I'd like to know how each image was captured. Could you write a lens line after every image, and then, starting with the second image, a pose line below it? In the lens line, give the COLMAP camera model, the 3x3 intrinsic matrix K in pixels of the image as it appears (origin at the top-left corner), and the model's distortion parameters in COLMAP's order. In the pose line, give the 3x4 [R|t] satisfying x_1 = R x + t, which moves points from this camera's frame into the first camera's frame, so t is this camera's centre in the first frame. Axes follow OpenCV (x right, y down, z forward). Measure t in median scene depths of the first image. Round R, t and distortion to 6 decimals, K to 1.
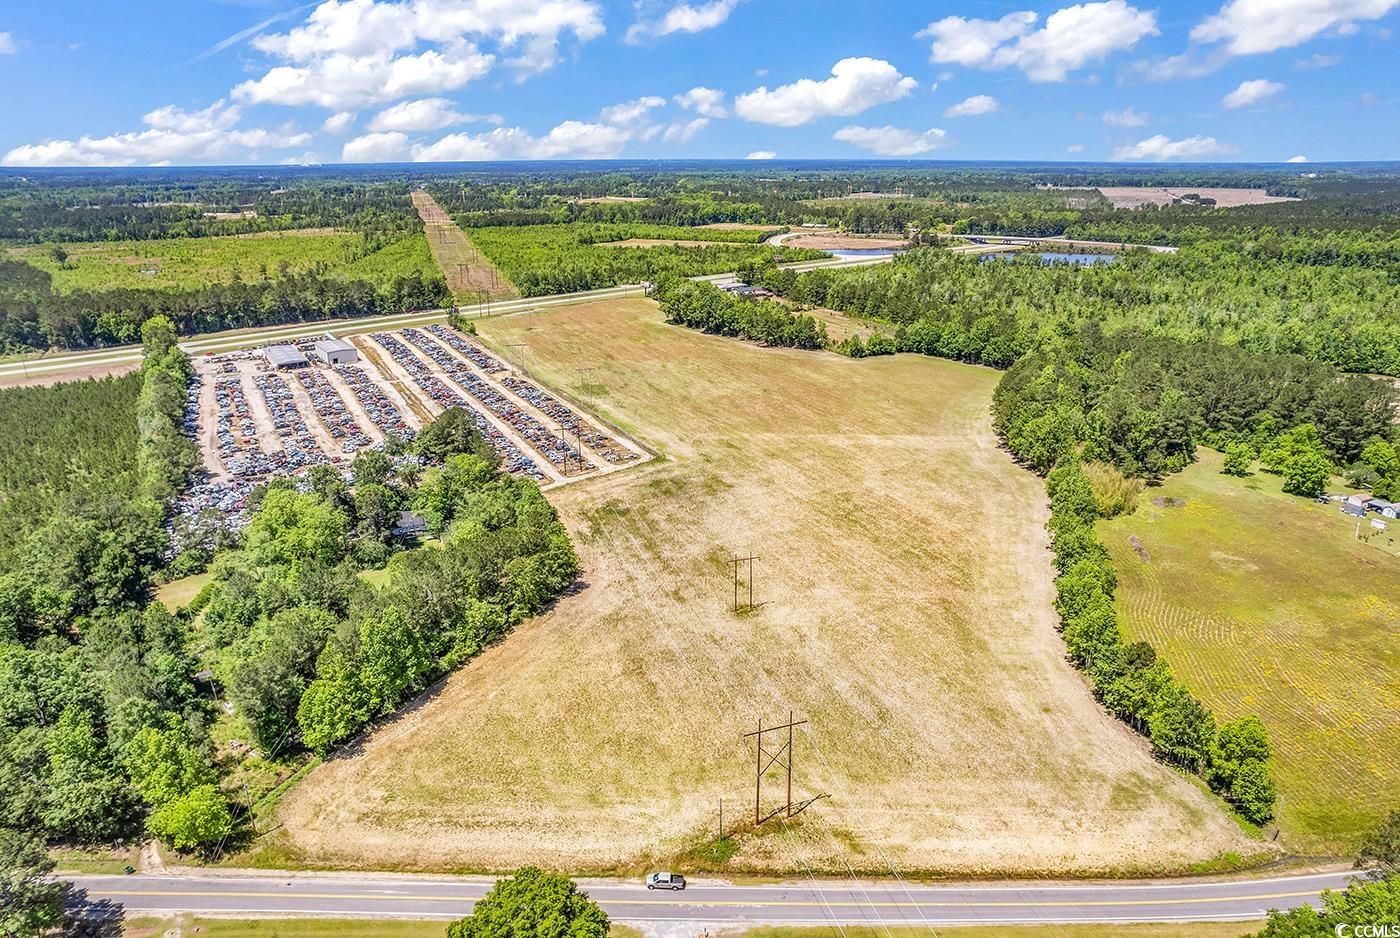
lens RADIAL K [[894.2, 0, 700.0], [0, 894.2, 469.0], [0, 0, 1]] dist [-0.083289, 0.075790]
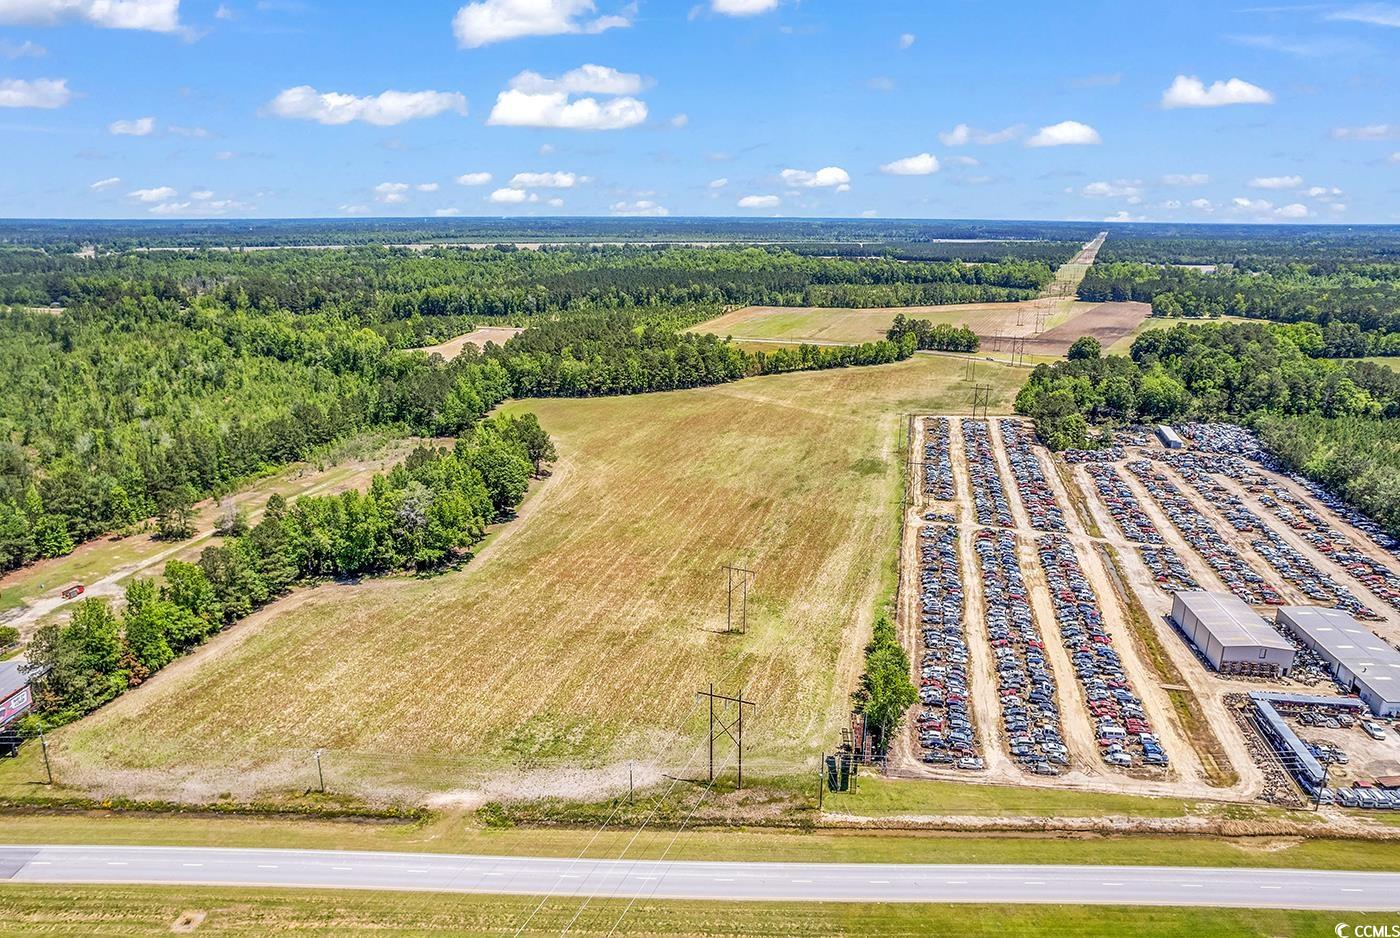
lens RADIAL K [[894.2, 0, 700.0], [0, 894.2, 469.0], [0, 0, 1]] dist [-0.083289, 0.075790]
pose [[-0.735303, -0.186668, 0.651525, -0.495128], [0.225611, 0.839077, 0.495025, -0.484021], [-0.639085, 0.510985, -0.574861, 1.400866]]
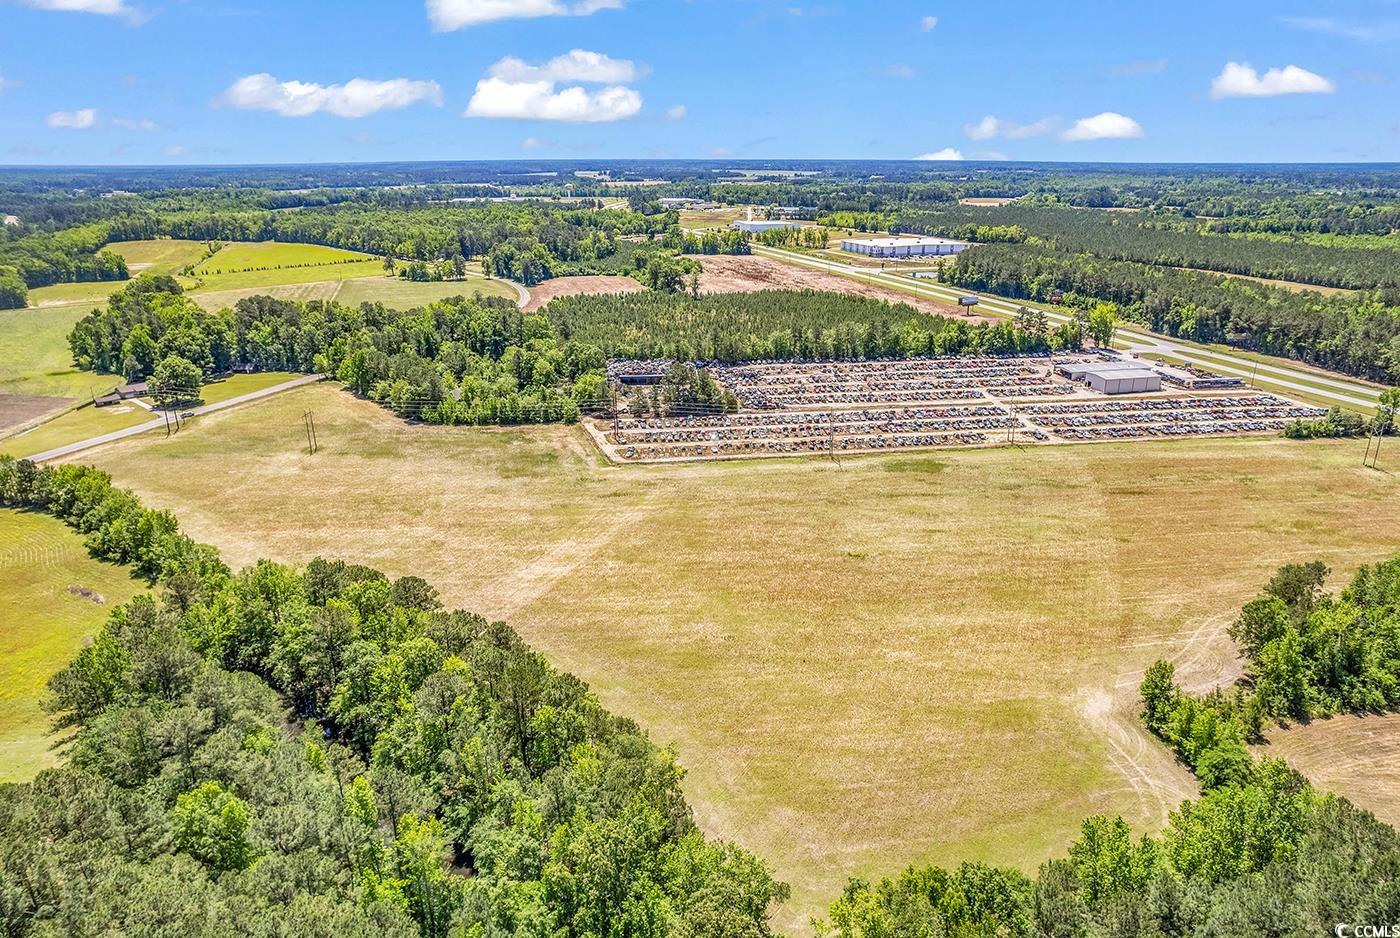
lens RADIAL K [[894.2, 0, 700.0], [0, 894.2, 469.0], [0, 0, 1]] dist [-0.083289, 0.075790]
pose [[-0.368097, 0.314873, -0.874848, 0.522777], [-0.307418, 0.846780, 0.434118, -0.310217], [0.877496, 0.428742, -0.214899, 0.874677]]
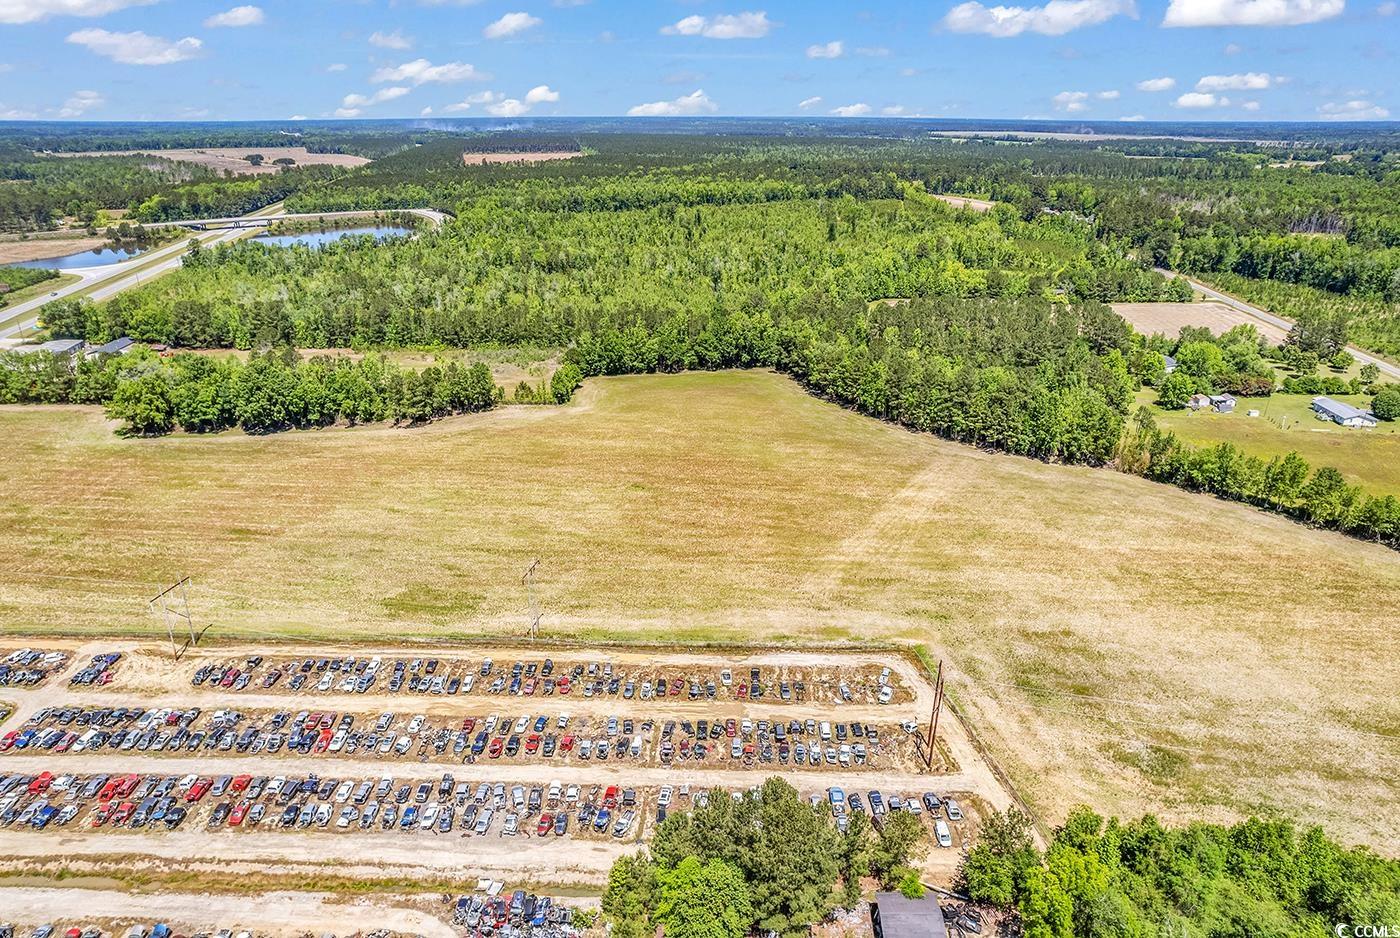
lens RADIAL K [[894.2, 0, 700.0], [0, 894.2, 469.0], [0, 0, 1]] dist [-0.083289, 0.075790]
pose [[0.497855, -0.320050, 0.806045, -0.360545], [0.286643, 0.937907, 0.195362, -0.183519], [-0.818521, 0.133785, 0.558682, 0.523124]]
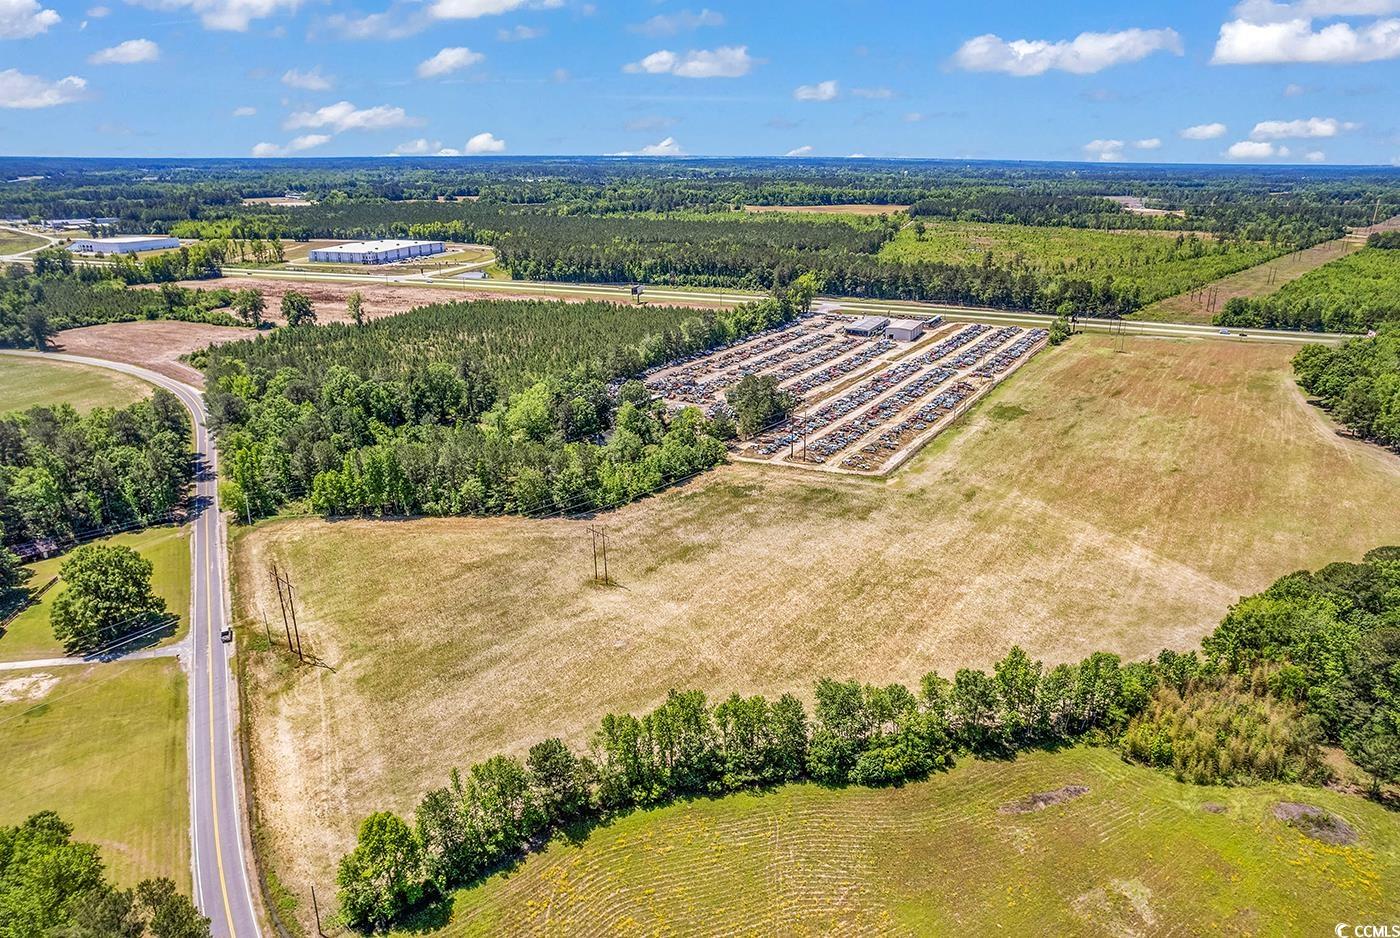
lens RADIAL K [[894.2, 0, 700.0], [0, 894.2, 469.0], [0, 0, 1]] dist [-0.083289, 0.075790]
pose [[0.488900, 0.300264, -0.819035, 0.420012], [-0.298400, 0.939820, 0.166423, -0.079987], [0.819716, 0.163036, 0.549076, 0.224110]]
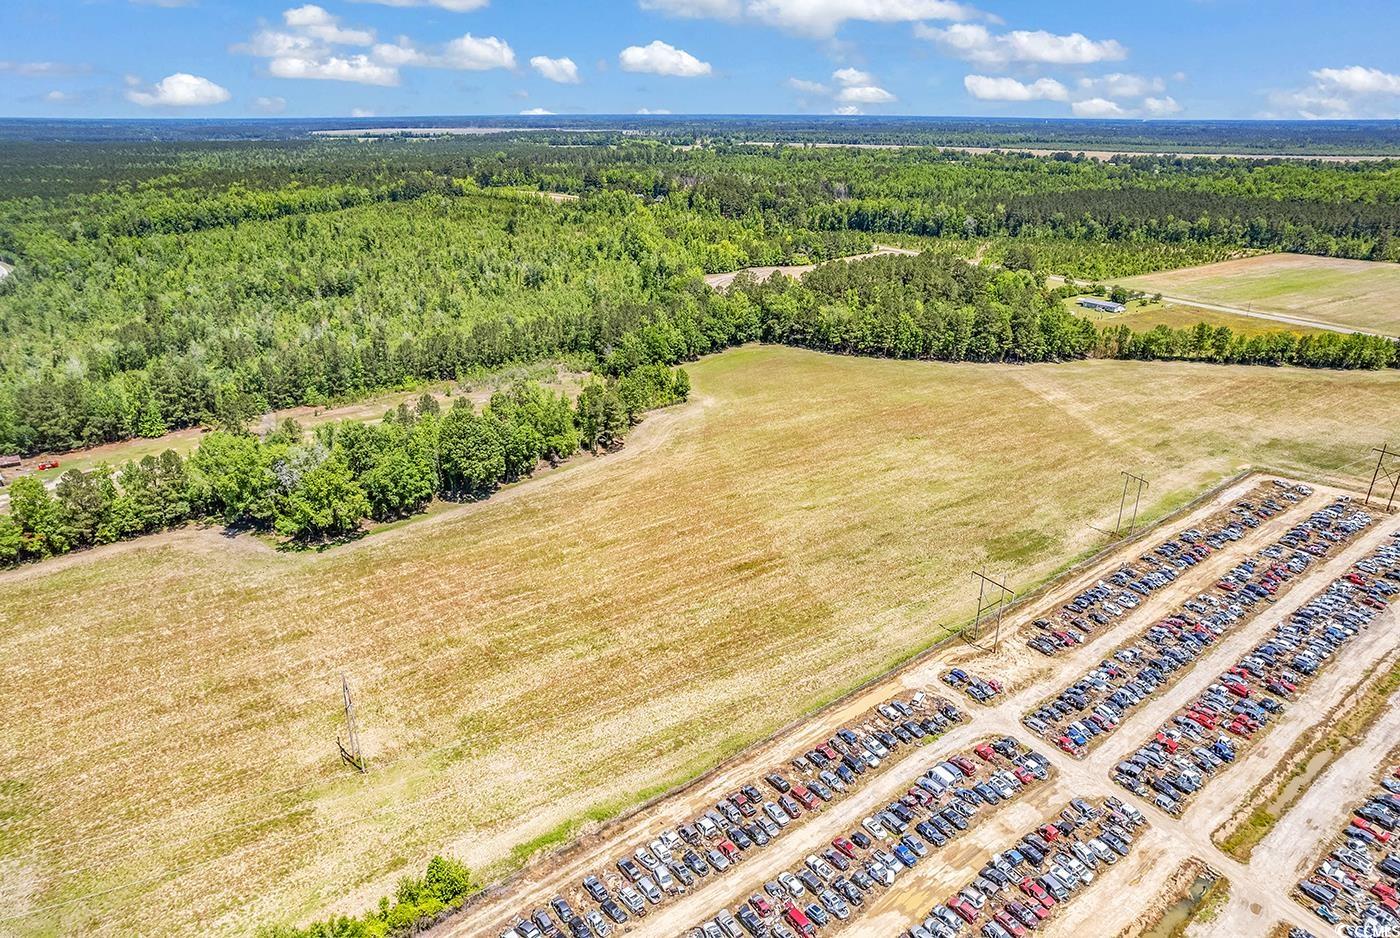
lens RADIAL K [[894.2, 0, 700.0], [0, 894.2, 469.0], [0, 0, 1]] dist [-0.083289, 0.075790]
pose [[-0.164761, -0.367114, 0.915468, -0.492595], [0.329609, 0.854301, 0.401906, -0.358175], [-0.929630, 0.367965, -0.019751, 1.024319]]
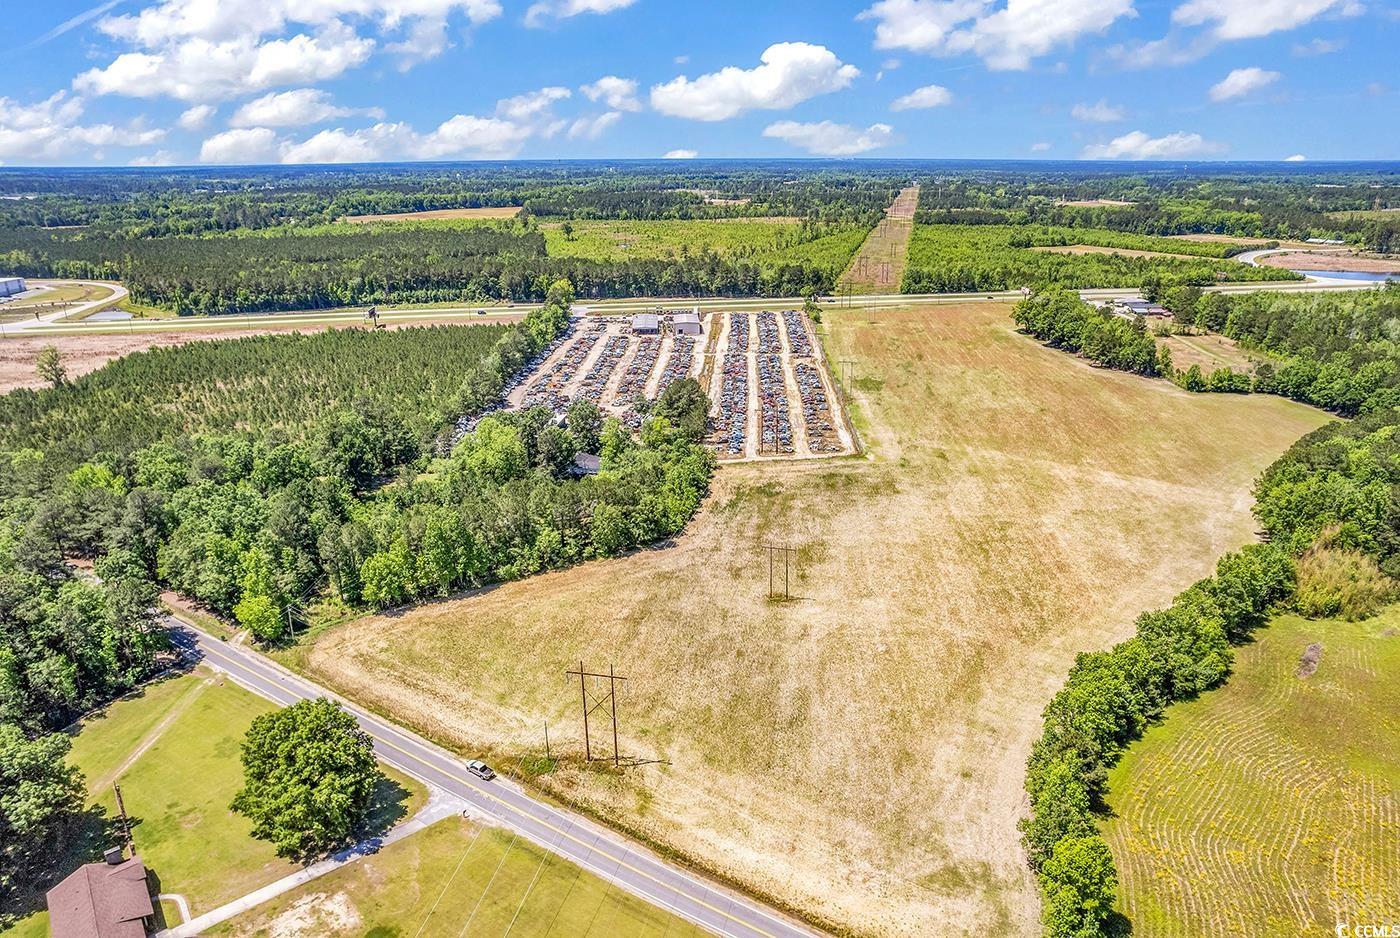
lens RADIAL K [[894.2, 0, 700.0], [0, 894.2, 469.0], [0, 0, 1]] dist [-0.083289, 0.075790]
pose [[0.850349, 0.175956, -0.495930, 0.204021], [-0.174400, 0.983411, 0.049878, -0.010295], [0.496479, 0.044077, 0.866929, 0.029746]]
